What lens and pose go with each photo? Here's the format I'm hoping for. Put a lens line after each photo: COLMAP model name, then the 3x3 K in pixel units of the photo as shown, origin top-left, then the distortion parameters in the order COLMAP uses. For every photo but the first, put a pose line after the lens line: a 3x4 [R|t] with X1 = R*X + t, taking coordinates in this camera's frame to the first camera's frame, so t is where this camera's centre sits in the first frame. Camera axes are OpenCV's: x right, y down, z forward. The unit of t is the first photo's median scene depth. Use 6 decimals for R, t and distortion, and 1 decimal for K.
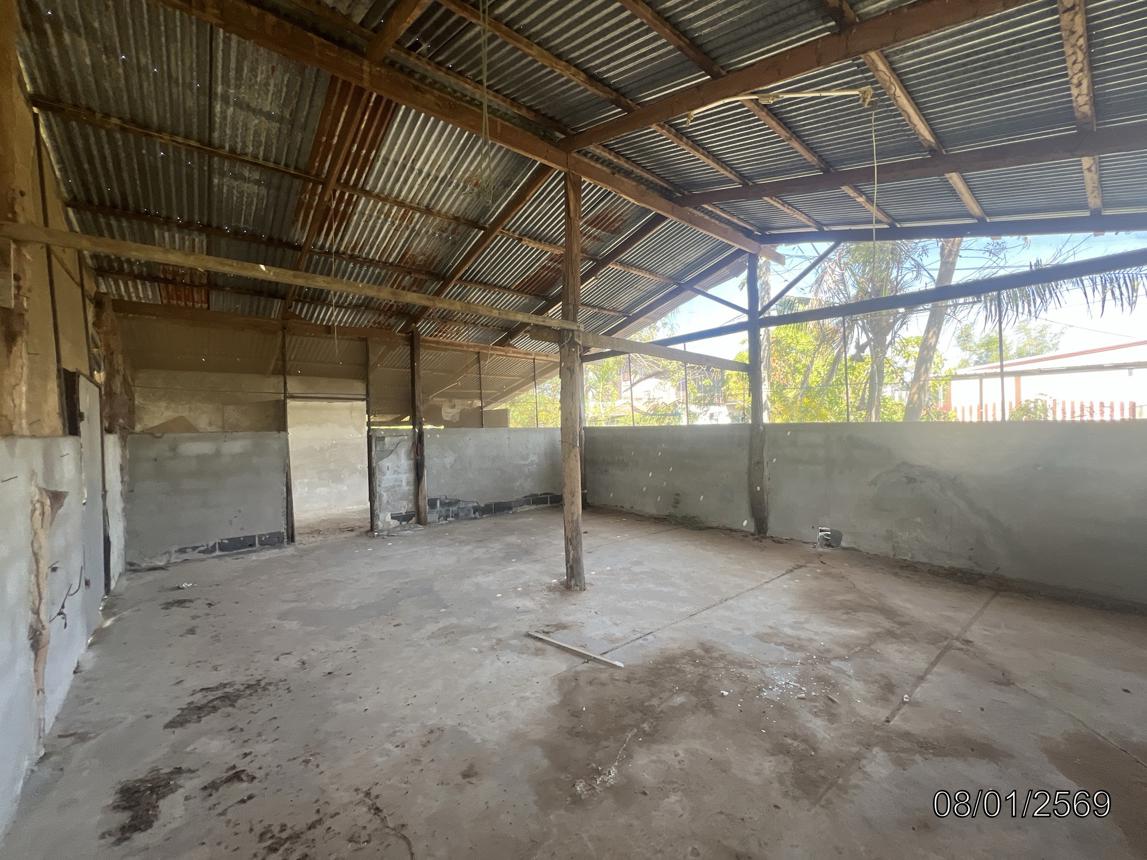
lens RADIAL K [[459.1, 0, 574.7], [0, 459.1, 425.0], [0, 0, 1]] dist [-0.000392, -0.000220]
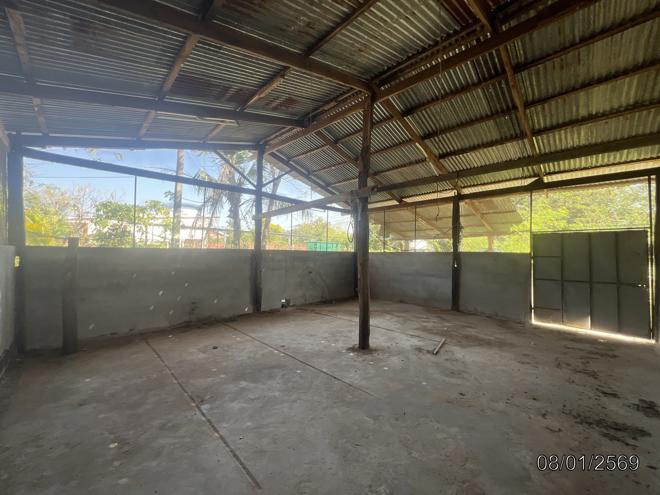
lens RADIAL K [[264.2, 0, 330.7], [0, 264.2, 244.6], [0, 0, 1]] dist [-0.000392, -0.000220]
pose [[-0.096908, 0.035112, 0.994674, -0.941188], [-0.011684, 0.999269, -0.036413, 0.019996], [-0.995225, -0.015151, -0.096427, 1.207807]]
